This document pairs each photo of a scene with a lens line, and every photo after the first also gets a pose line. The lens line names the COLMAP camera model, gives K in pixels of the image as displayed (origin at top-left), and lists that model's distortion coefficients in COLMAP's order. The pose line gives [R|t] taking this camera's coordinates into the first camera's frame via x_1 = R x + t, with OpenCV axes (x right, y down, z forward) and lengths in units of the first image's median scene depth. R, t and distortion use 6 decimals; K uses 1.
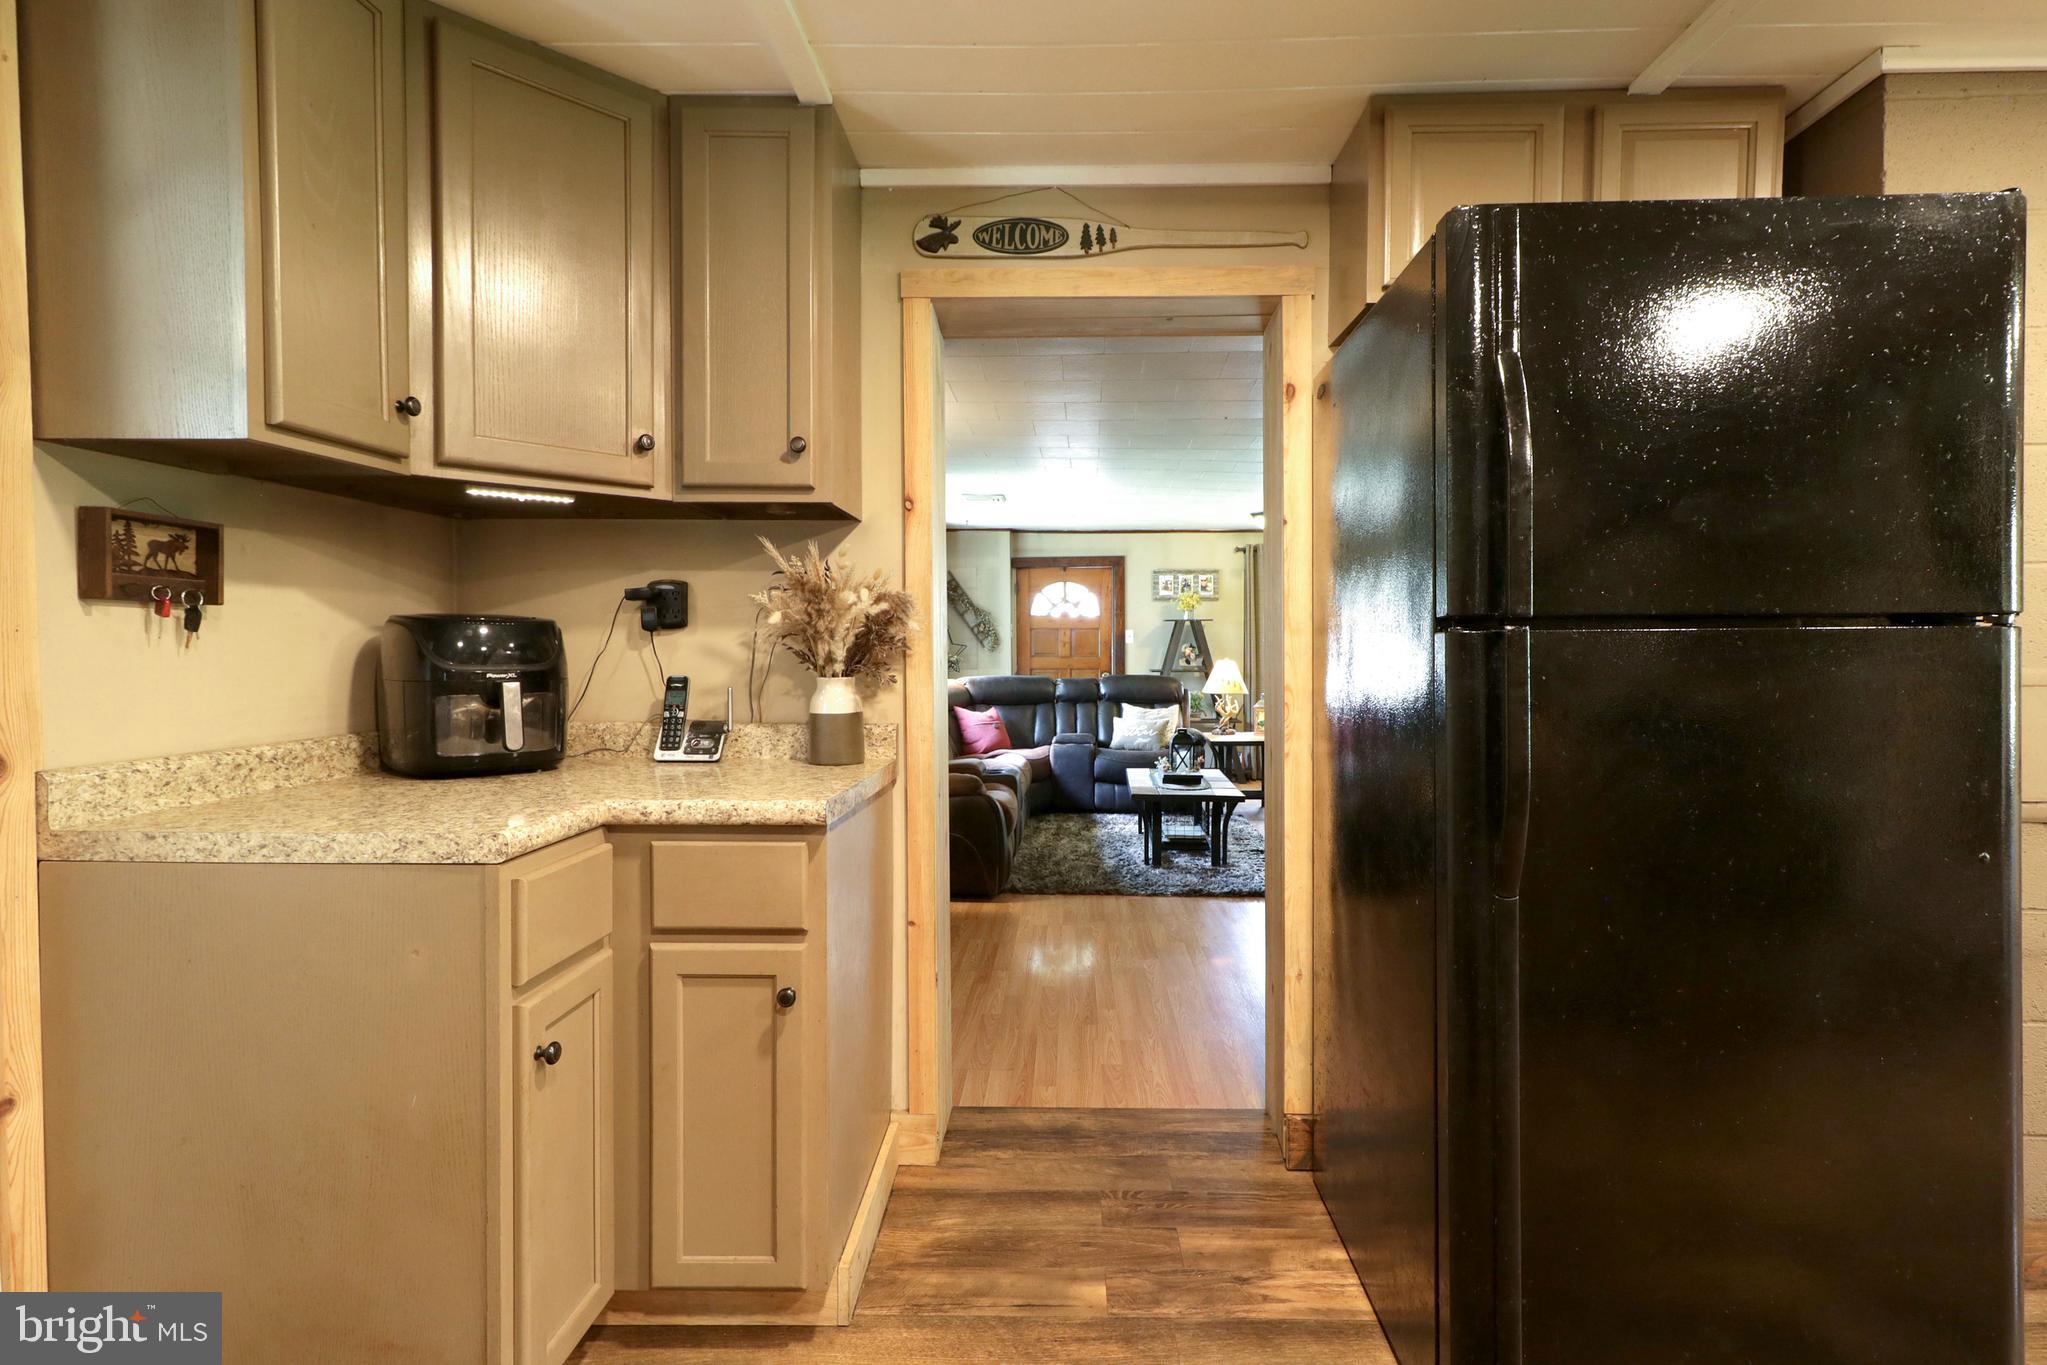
lens RADIAL K [[1002.3, 0, 1048.6], [0, 1002.3, 671.9], [0, 0, 1]] dist [-0.000228, 0.009246]
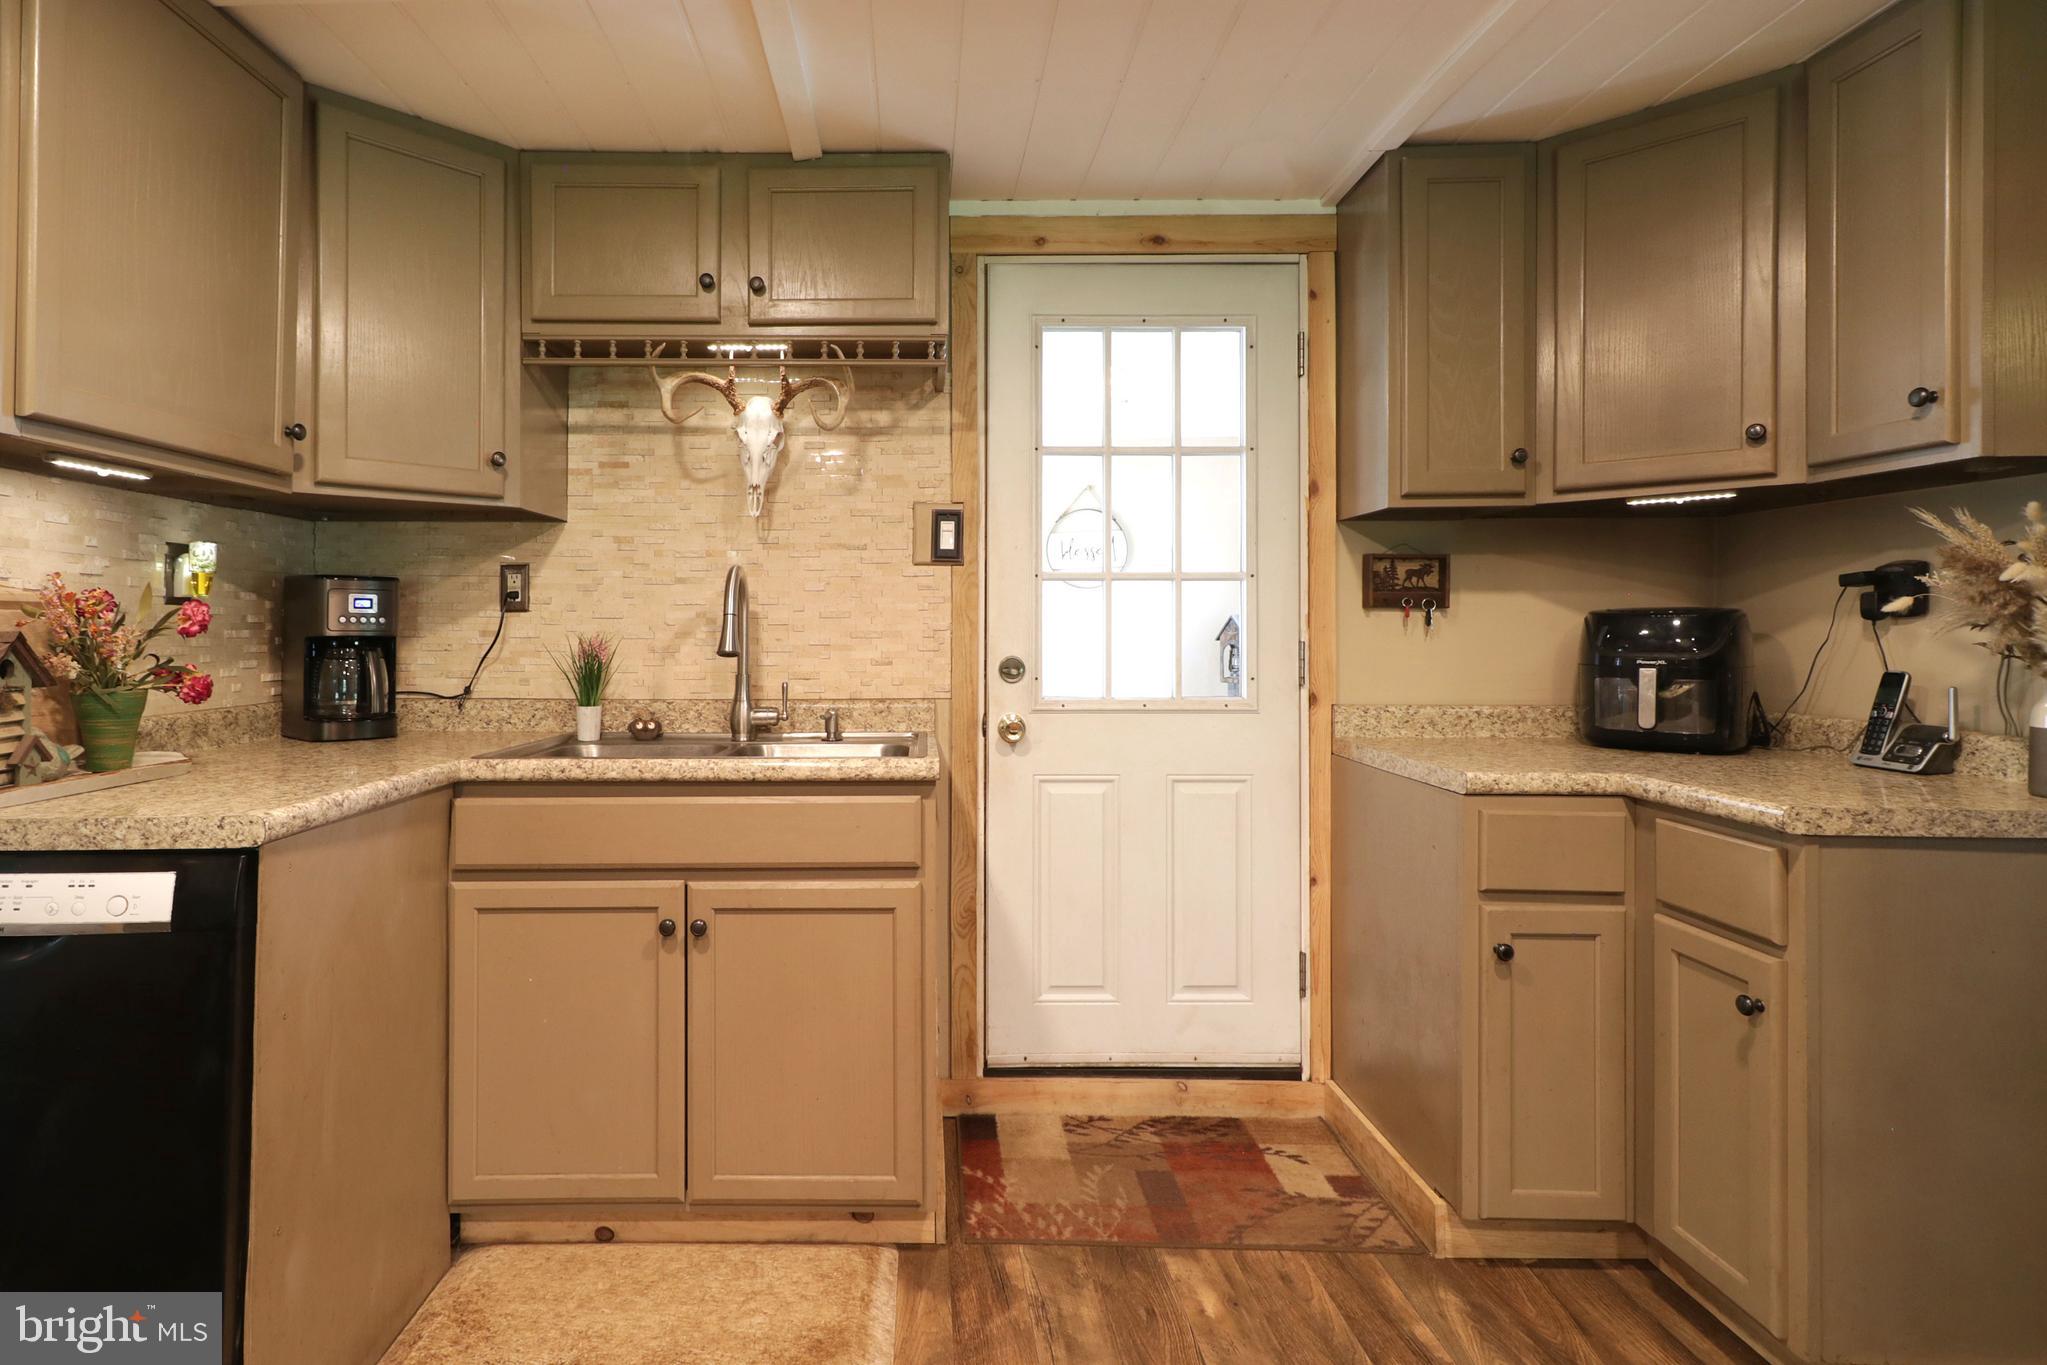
lens RADIAL K [[1042.6, 0, 908.1], [0, 1042.6, 621.0], [0, 0, 1]] dist [0.005020, 0.000882]
pose [[0.009423, -0.009265, -0.999913, 0.526114], [-0.027415, 0.999579, -0.009520, -0.007341], [0.999580, 0.027502, 0.009165, 0.131373]]
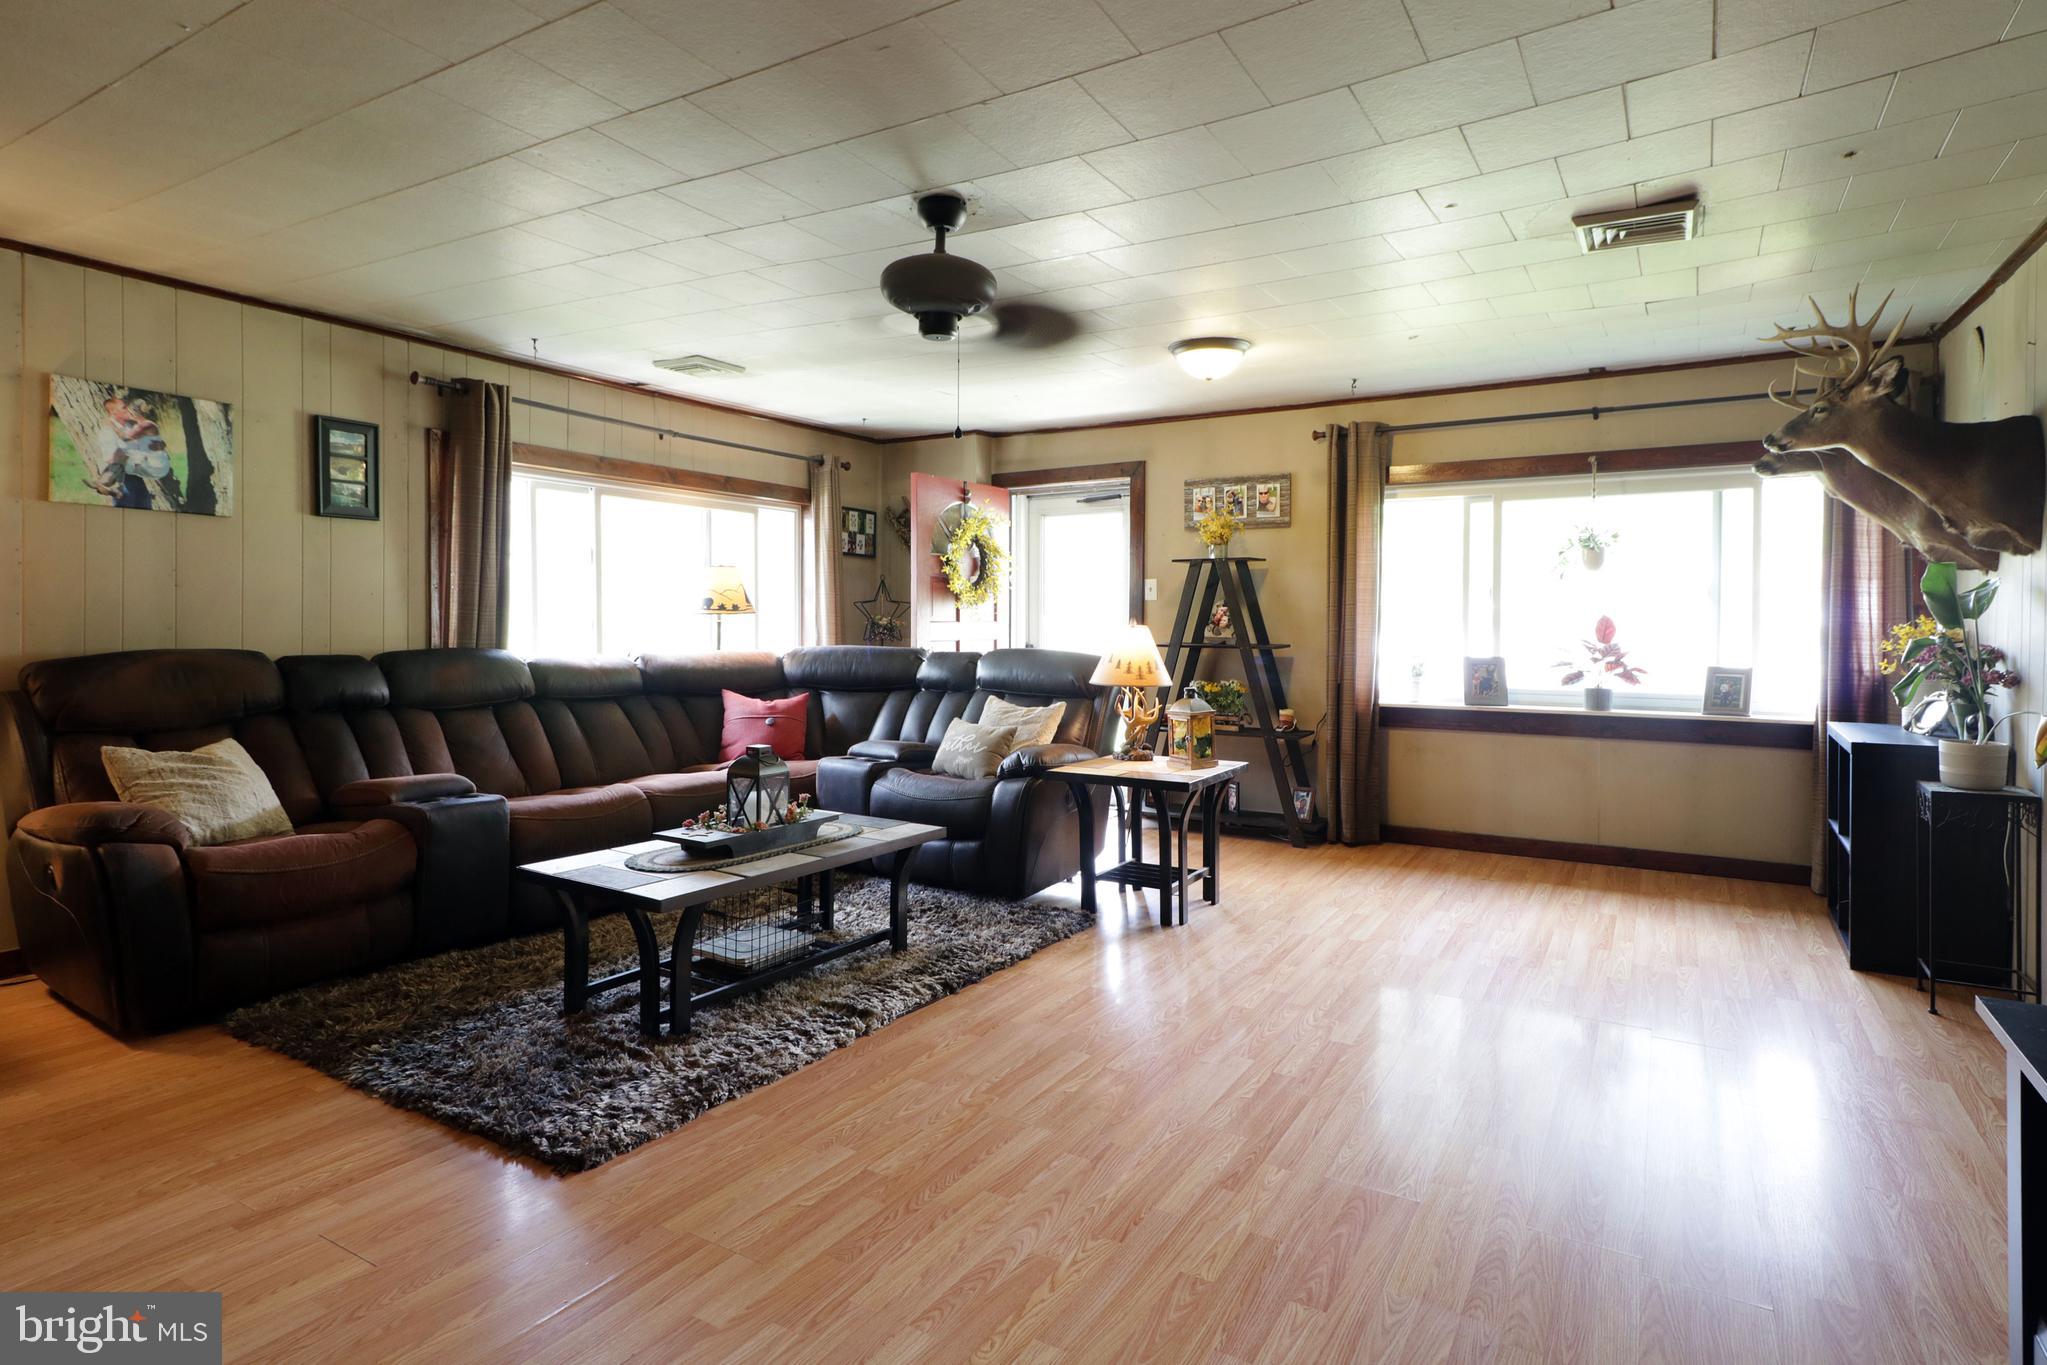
lens RADIAL K [[1101.7, 0, 1019.5], [0, 1101.7, 631.1], [0, 0, 1]] dist [0.000625, -0.000363]
pose [[0.869356, 0.009315, -0.494098, 1.513519], [-0.019834, 0.999674, -0.016051, 0.011801], [0.493787, 0.023754, 0.869258, 1.602956]]
